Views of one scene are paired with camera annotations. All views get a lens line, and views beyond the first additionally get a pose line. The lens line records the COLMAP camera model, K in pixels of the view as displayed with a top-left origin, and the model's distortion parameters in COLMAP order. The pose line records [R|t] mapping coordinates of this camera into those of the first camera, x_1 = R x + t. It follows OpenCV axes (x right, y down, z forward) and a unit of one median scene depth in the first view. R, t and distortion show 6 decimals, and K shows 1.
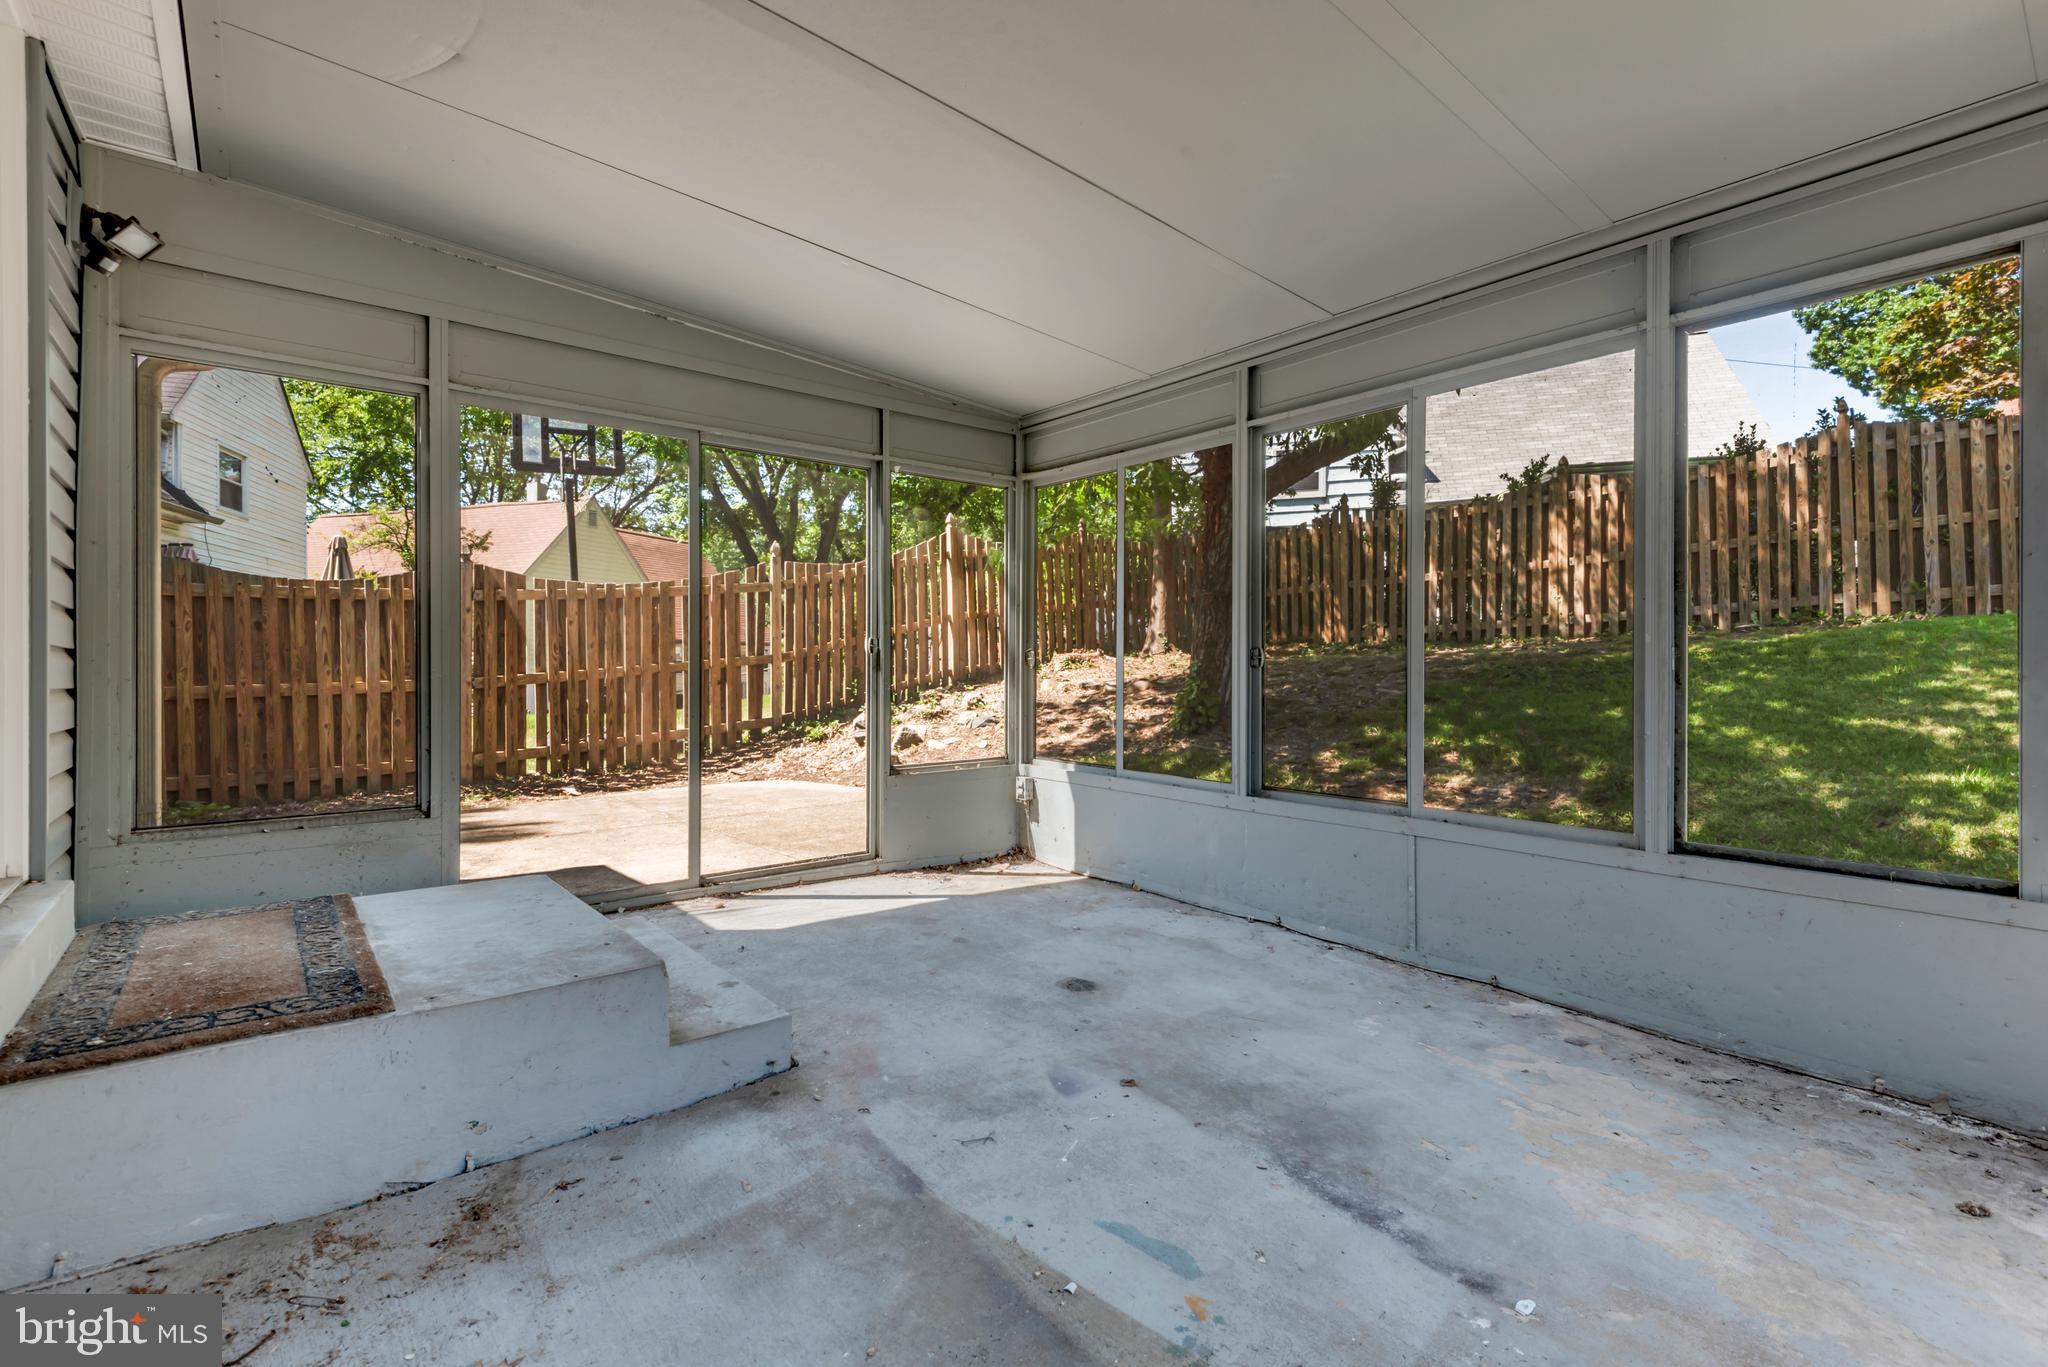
lens RADIAL K [[929.2, 0, 1019.9], [0, 929.2, 666.9], [0, 0, 1]] dist [0.016022, -0.001192]
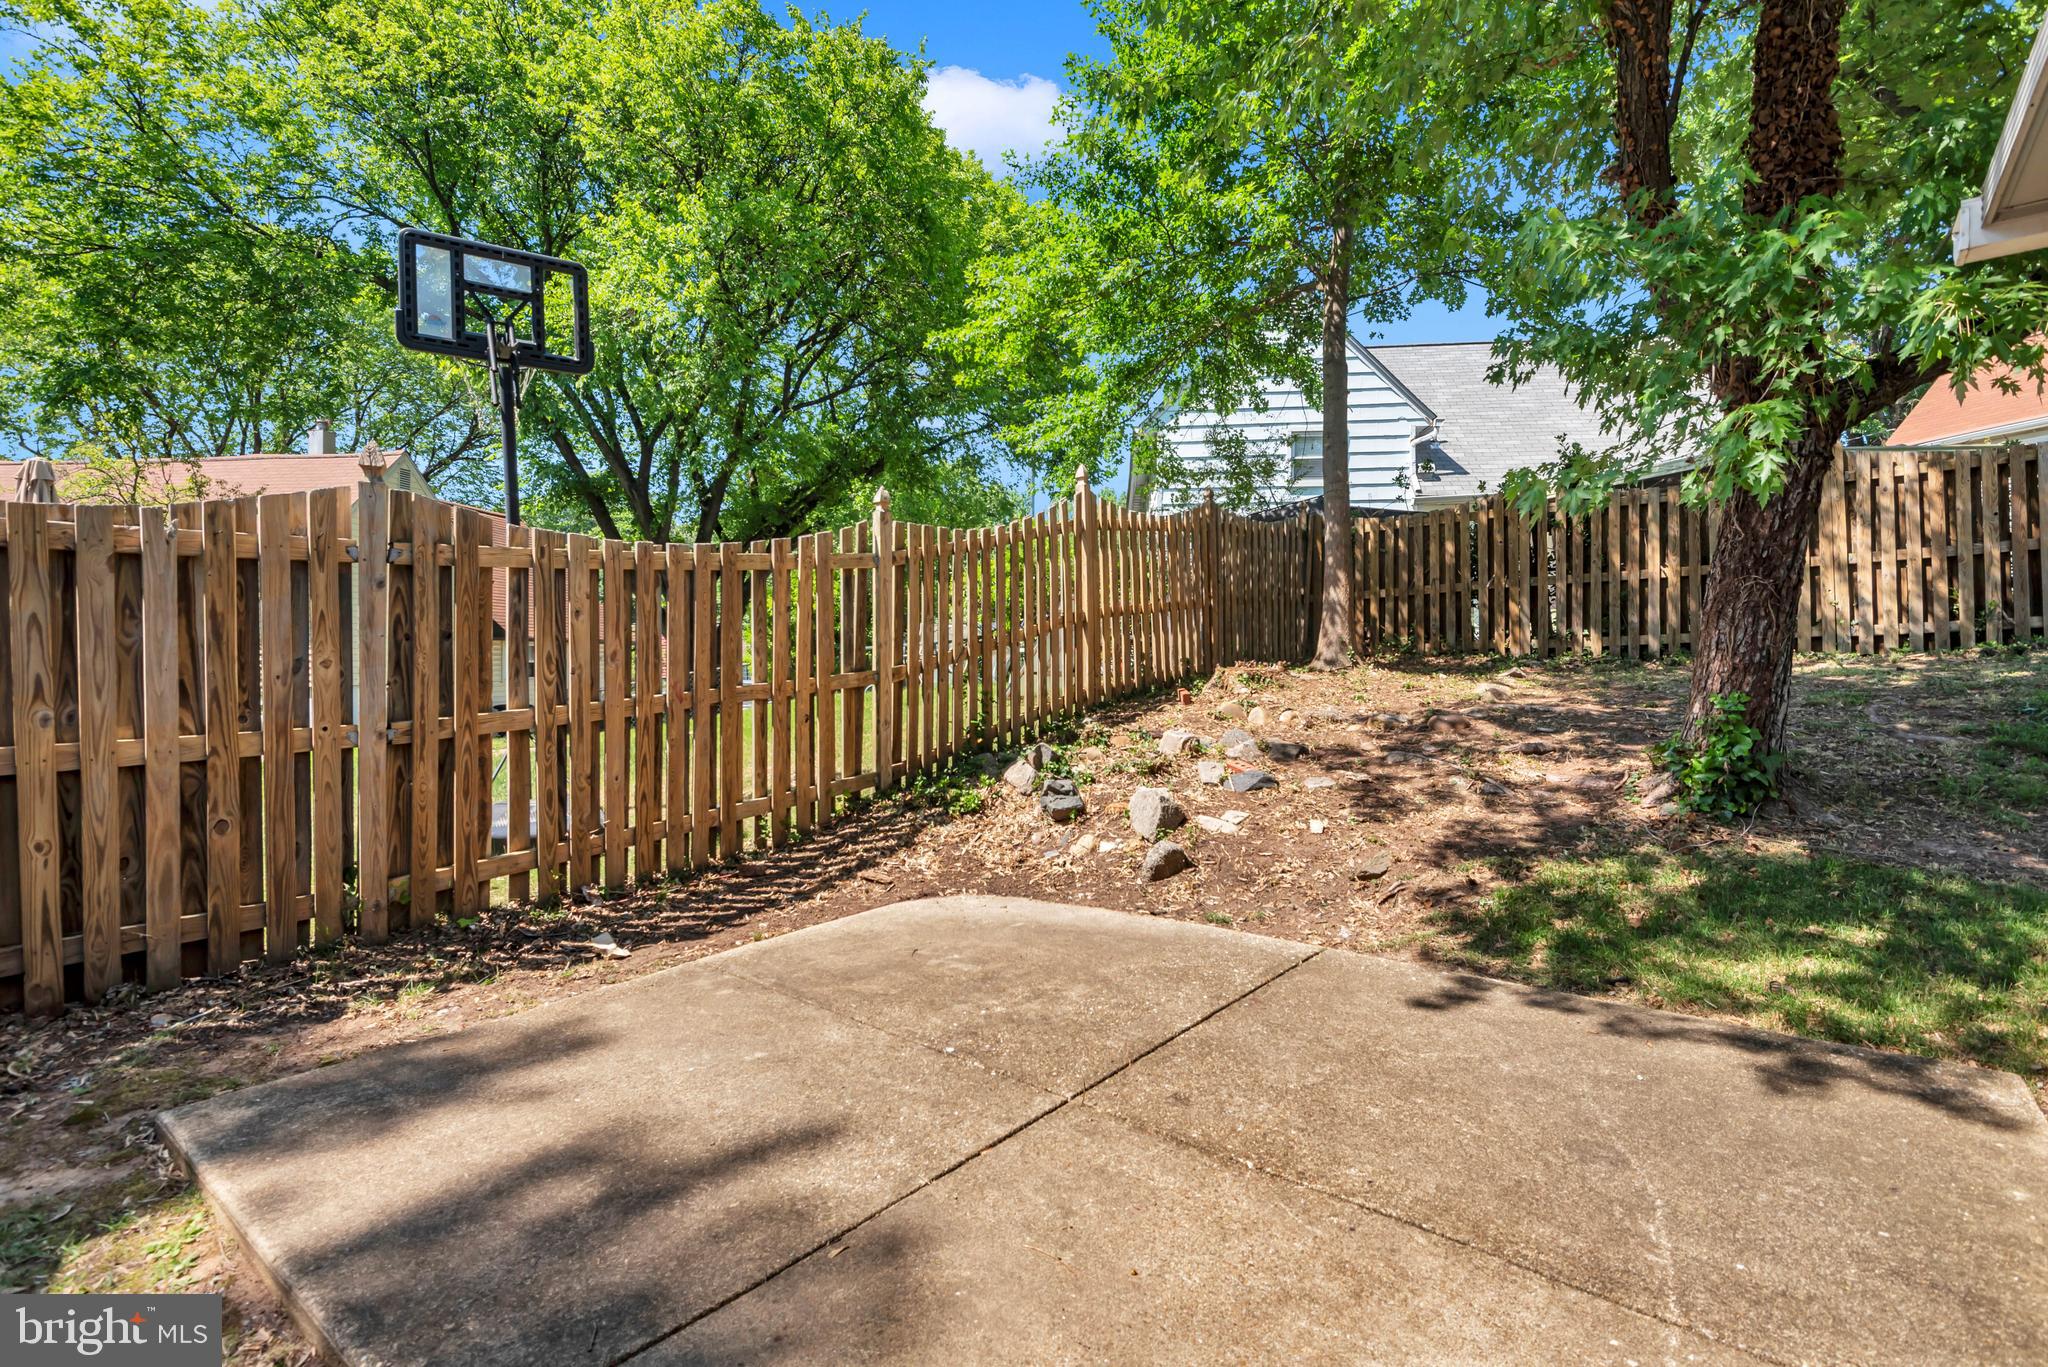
lens RADIAL K [[931.4, 0, 1017.0], [0, 931.4, 674.7], [0, 0, 1]] dist [0.012618, -0.003140]
pose [[0.981761, 0.002937, 0.190099, -0.308133], [-0.004641, 0.999953, 0.008521, -0.016696], [-0.190065, -0.009248, 0.981728, 0.396361]]
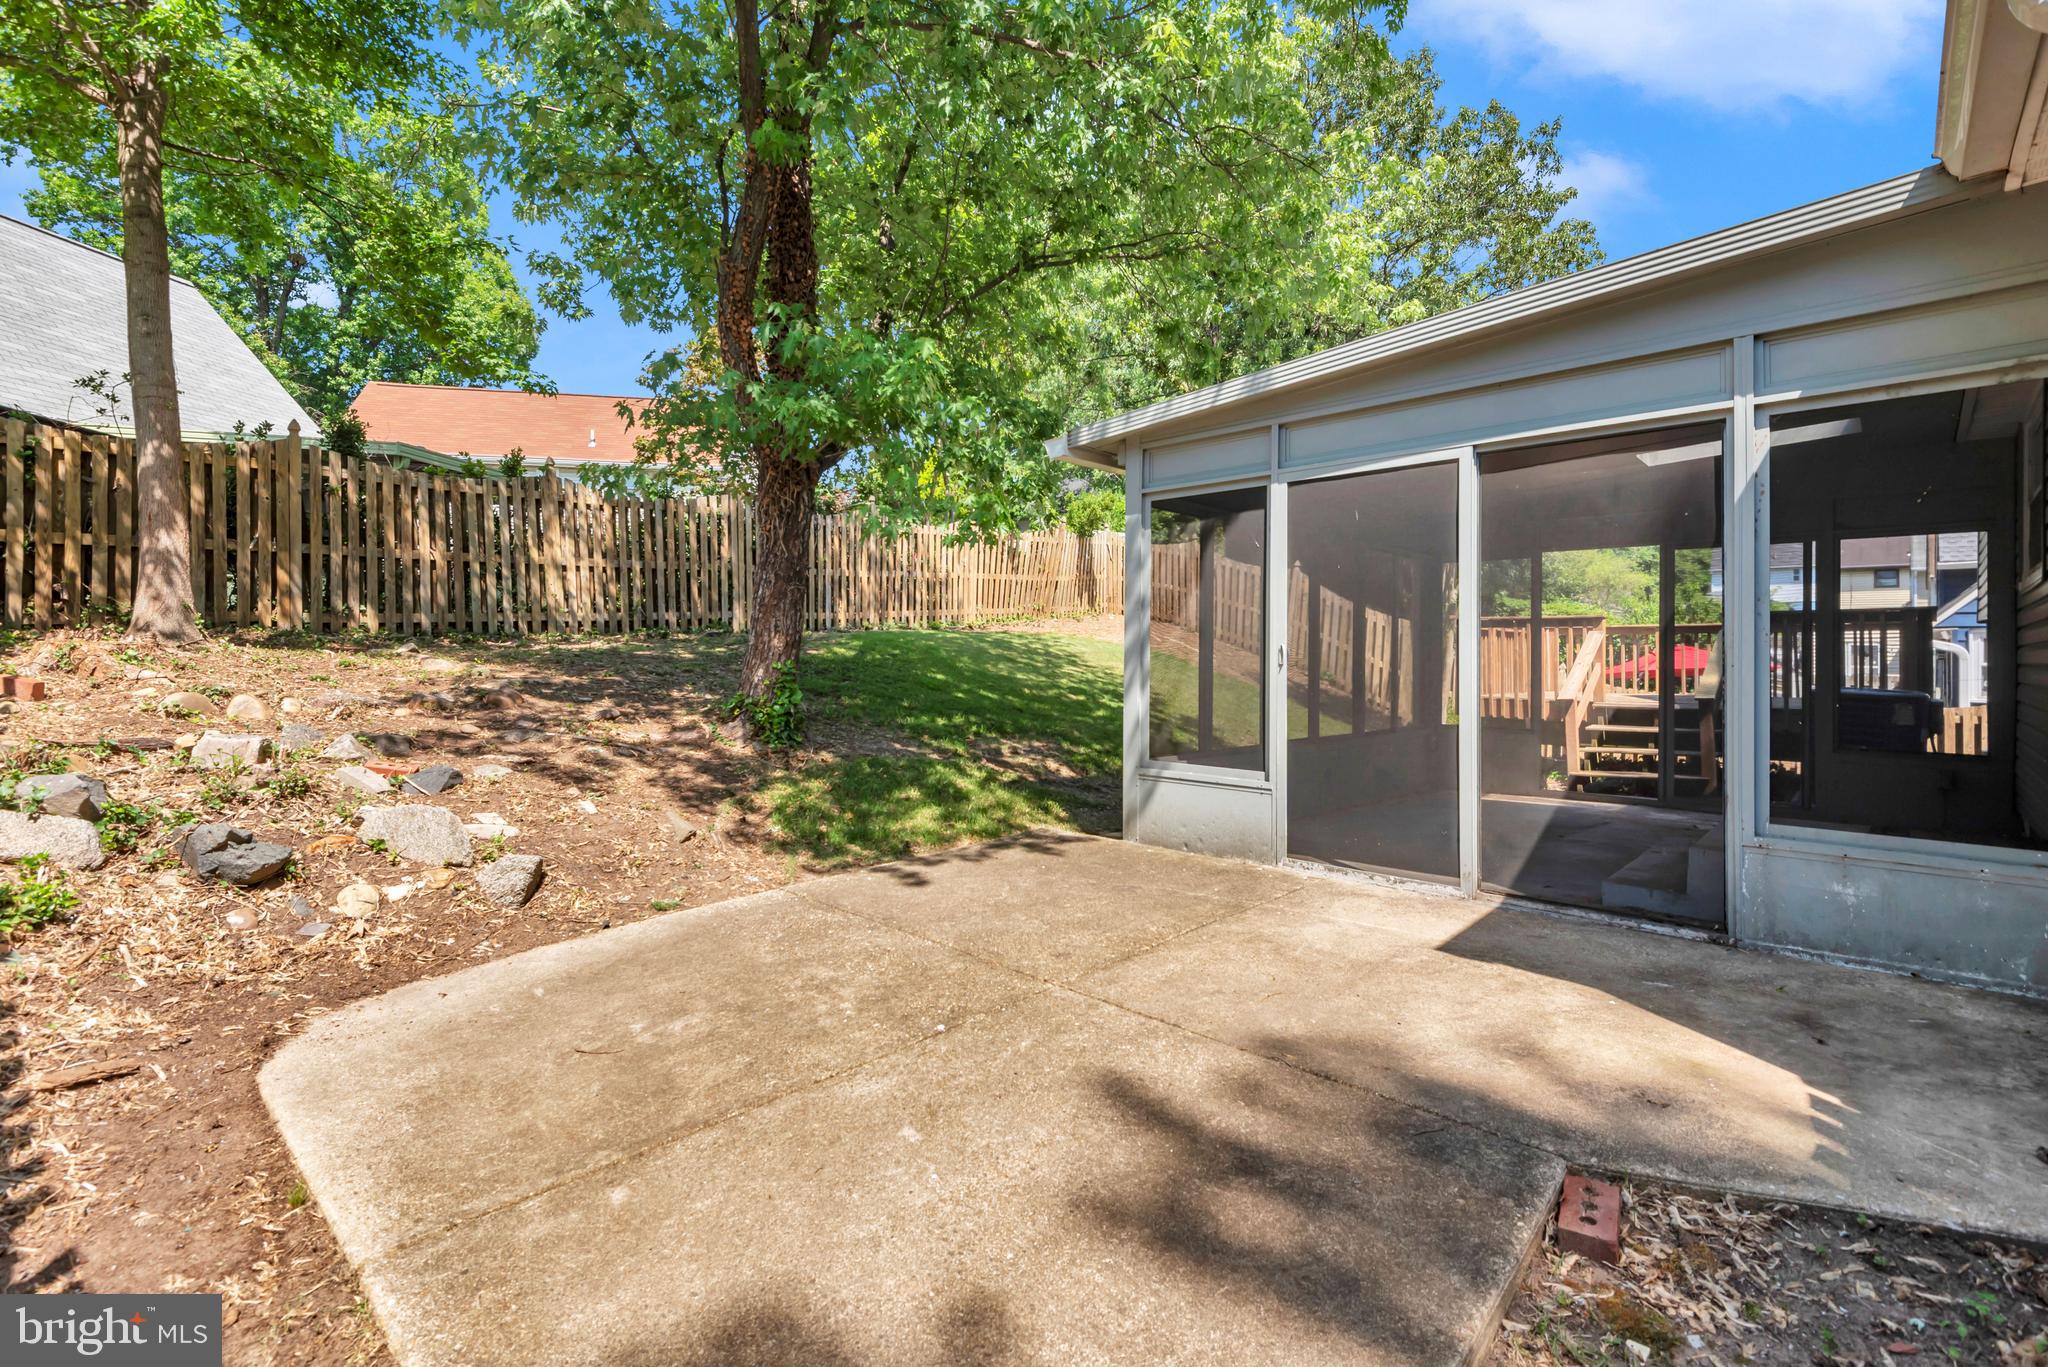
lens RADIAL K [[931.4, 0, 1024.2], [0, 931.4, 661.5], [0, 0, 1]] dist [0.012618, -0.003140]
pose [[-0.137900, -0.008006, 0.990414, -0.584047], [-0.003075, 0.999966, 0.007655, -0.010229], [-0.990441, -0.001989, -0.137920, 0.731945]]
